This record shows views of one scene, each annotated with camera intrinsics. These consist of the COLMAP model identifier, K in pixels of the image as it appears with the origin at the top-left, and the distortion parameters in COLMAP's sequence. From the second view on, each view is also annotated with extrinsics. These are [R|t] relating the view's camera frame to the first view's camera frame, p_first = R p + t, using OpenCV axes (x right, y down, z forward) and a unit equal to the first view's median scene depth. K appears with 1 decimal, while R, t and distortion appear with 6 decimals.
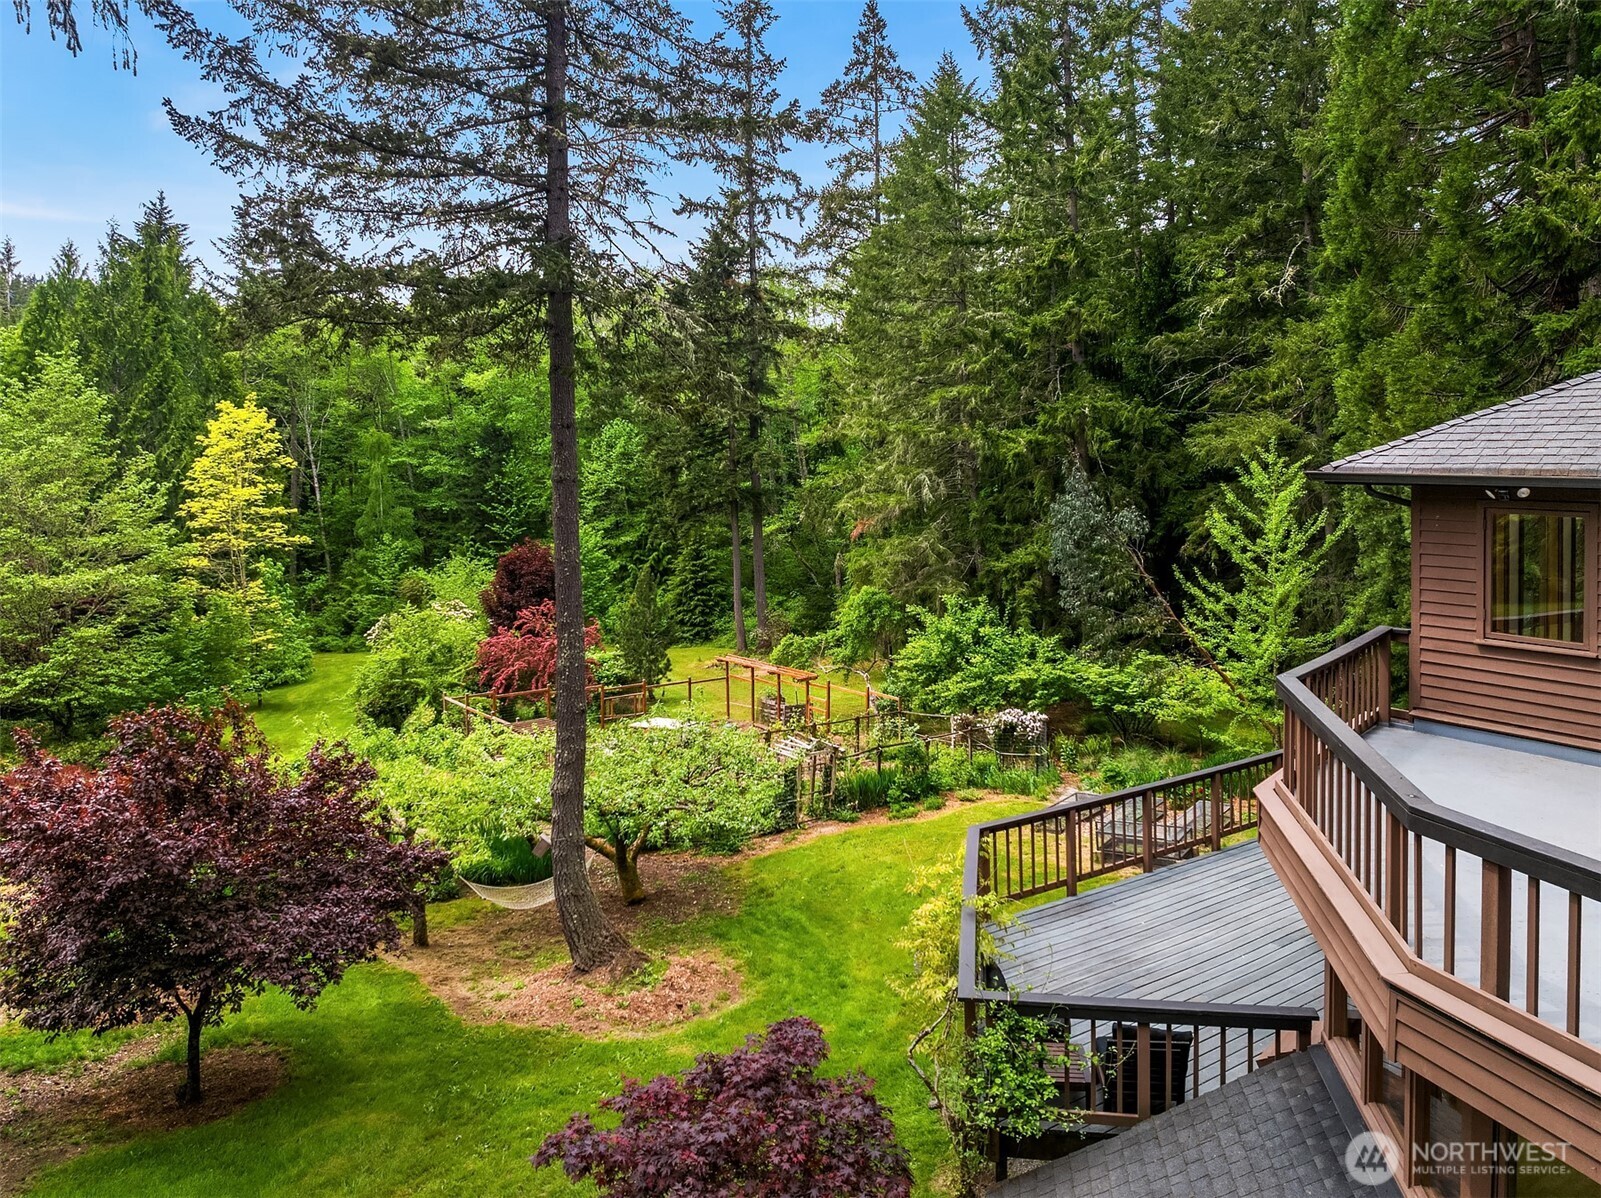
lens RADIAL K [[1086.5, 0, 800.5], [0, 1086.5, 599.0], [0, 0, 1]] dist [-0.031471, -0.001633]
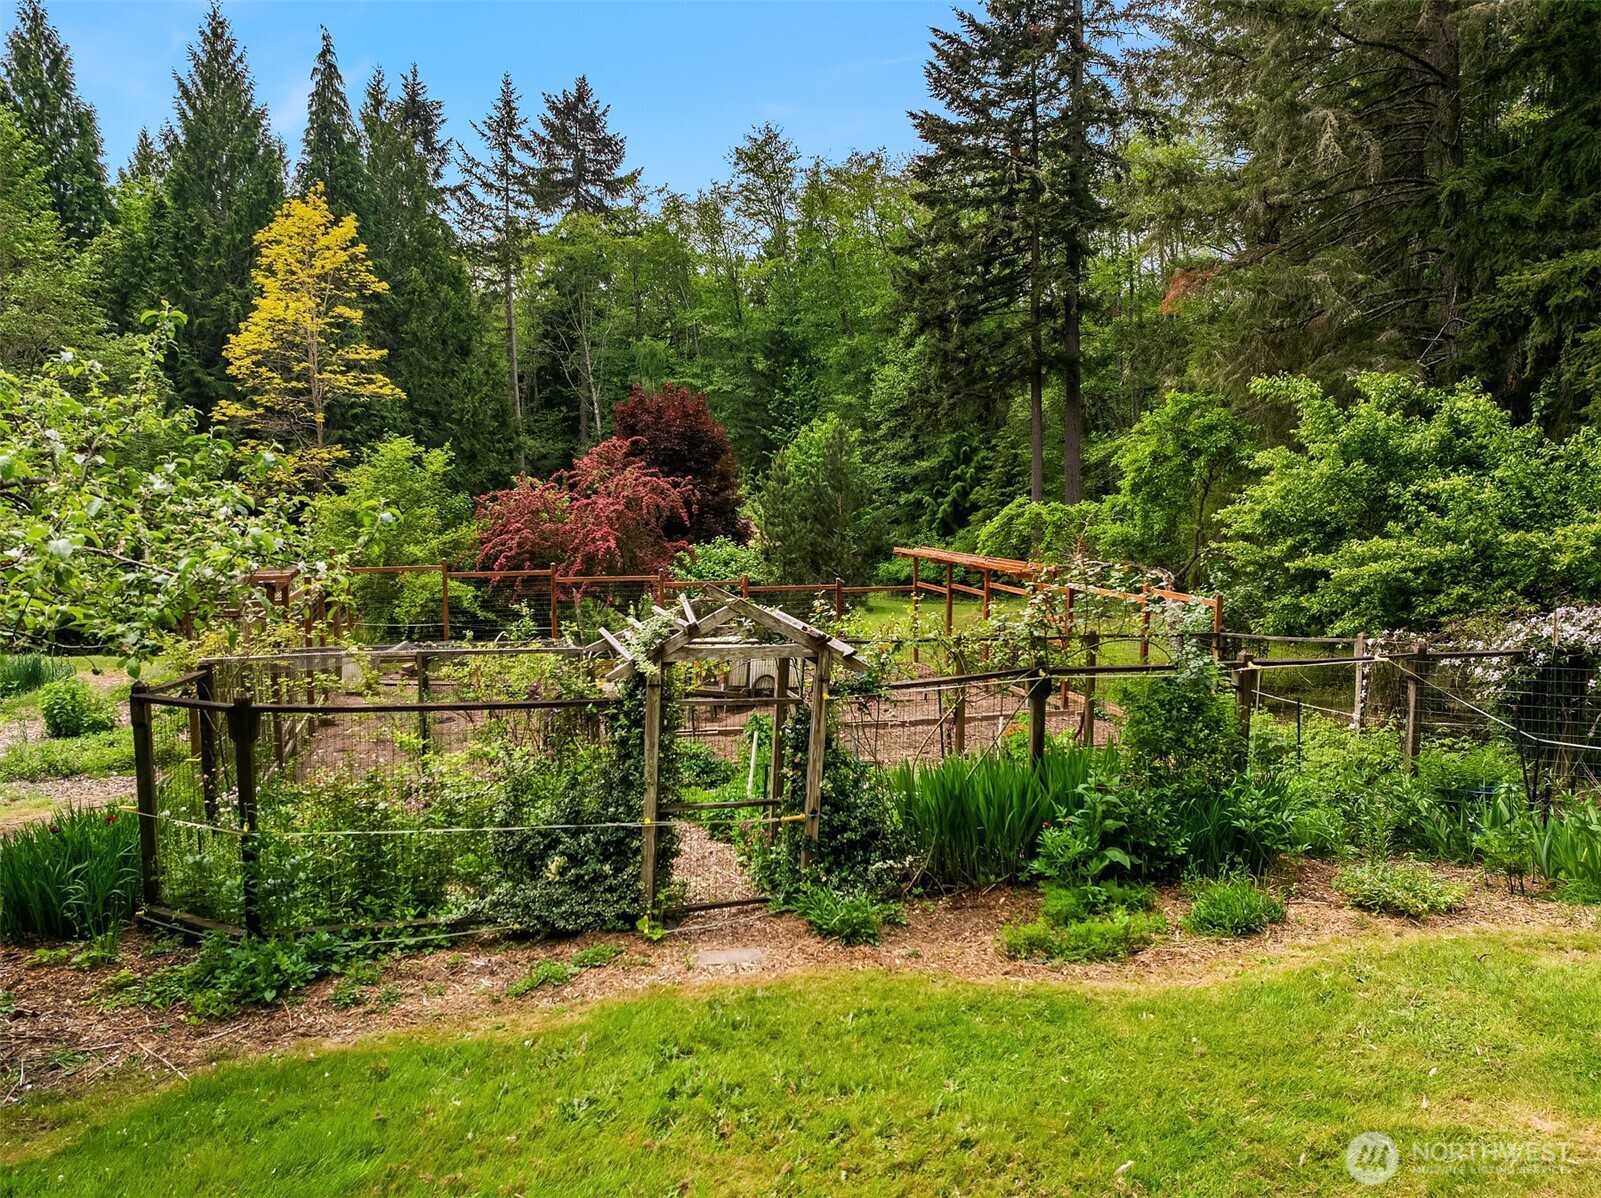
lens RADIAL K [[1086.5, 0, 800.5], [0, 1086.5, 599.0], [0, 0, 1]] dist [-0.031471, -0.001633]
pose [[0.931337, 0.044323, -0.361450, 0.095330], [-0.047053, 0.998892, 0.001251, 0.101494], [0.361105, 0.015843, 0.932391, 0.603448]]
